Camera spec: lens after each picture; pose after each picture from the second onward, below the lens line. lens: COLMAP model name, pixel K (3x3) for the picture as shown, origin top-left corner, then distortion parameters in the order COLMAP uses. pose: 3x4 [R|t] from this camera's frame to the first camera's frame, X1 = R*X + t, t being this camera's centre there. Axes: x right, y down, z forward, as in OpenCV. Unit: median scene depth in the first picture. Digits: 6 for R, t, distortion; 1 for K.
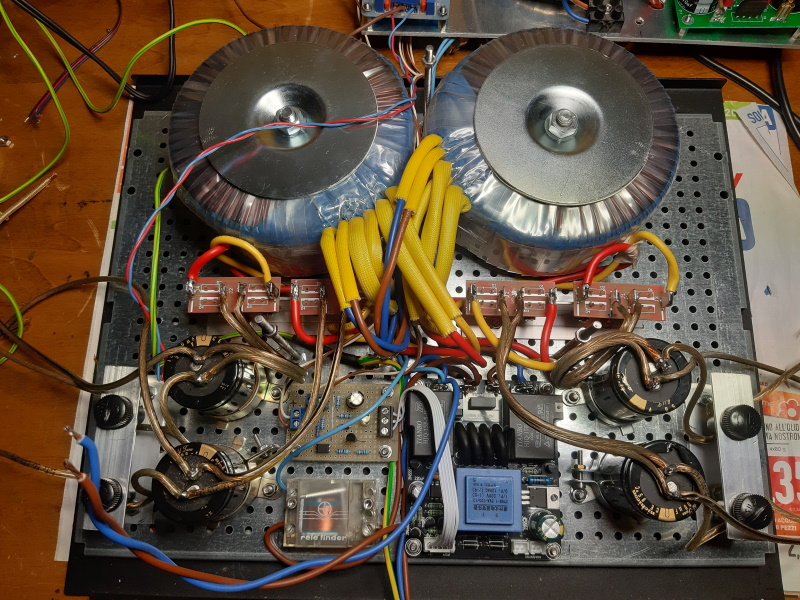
lens RADIAL K [[639.1, 0, 400.0], [0, 639.1, 300.0], [0, 0, 1]] dist [-0.007490, -0.006764]
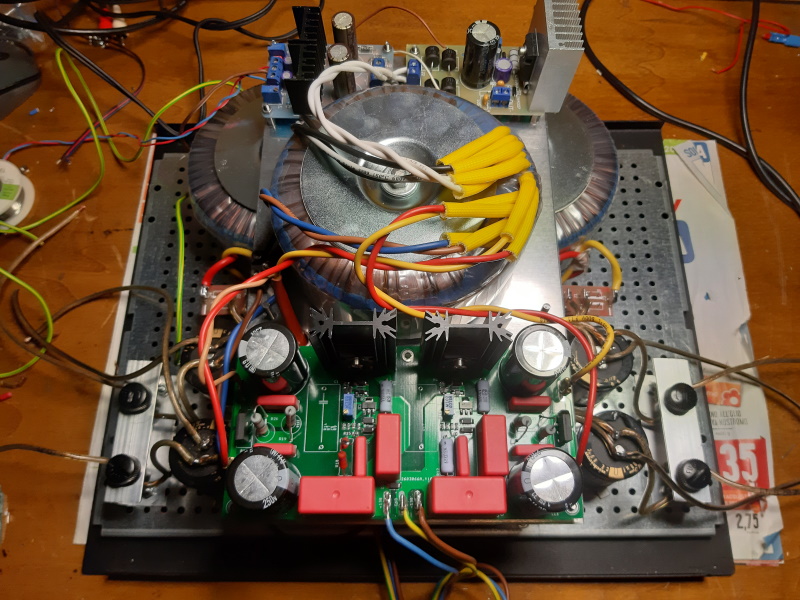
lens RADIAL K [[632.7, 0, 400.0], [0, 632.7, 300.0], [0, 0, 1]] dist [0.051252, -0.089085]
pose [[0.999906, -0.012383, 0.005890, 0.025145], [0.012963, 0.993672, -0.111569, 0.146871], [-0.004471, 0.111635, 0.993739, -0.174483]]
